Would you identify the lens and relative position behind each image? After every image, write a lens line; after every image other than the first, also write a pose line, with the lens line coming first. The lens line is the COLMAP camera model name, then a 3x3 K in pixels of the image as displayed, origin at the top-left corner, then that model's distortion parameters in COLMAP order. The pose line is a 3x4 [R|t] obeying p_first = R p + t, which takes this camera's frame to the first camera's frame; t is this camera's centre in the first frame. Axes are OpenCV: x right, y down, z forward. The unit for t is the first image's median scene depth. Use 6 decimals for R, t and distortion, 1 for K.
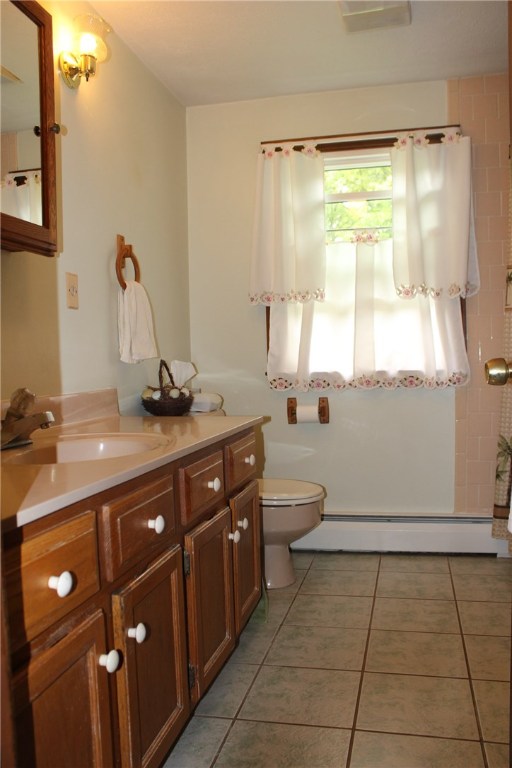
lens RADIAL K [[651.2, 0, 271.8], [0, 651.2, 379.0], [0, 0, 1]] dist [-0.162325, 0.142063]
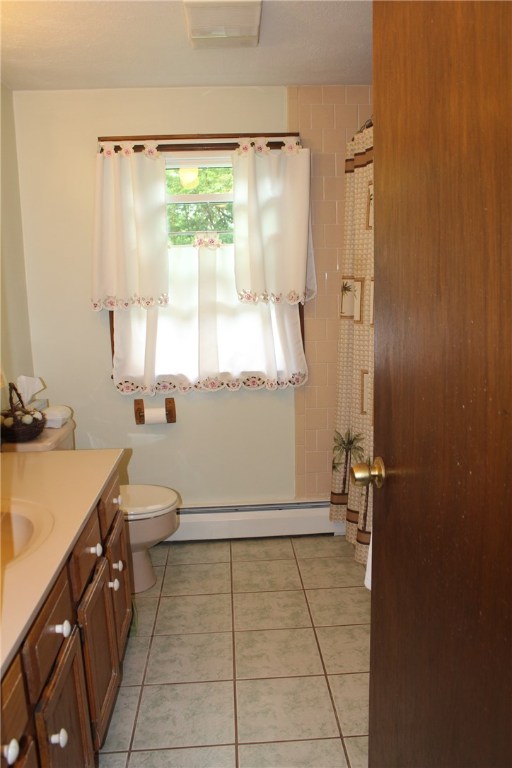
lens RADIAL K [[651.2, 0, 274.5], [0, 651.2, 380.9], [0, 0, 1]] dist [-0.162325, 0.142063]
pose [[0.959191, -0.049118, 0.278461, -0.051039], [0.013664, 0.991698, 0.127860, -0.141793], [-0.282429, -0.118838, 0.951899, -0.025126]]
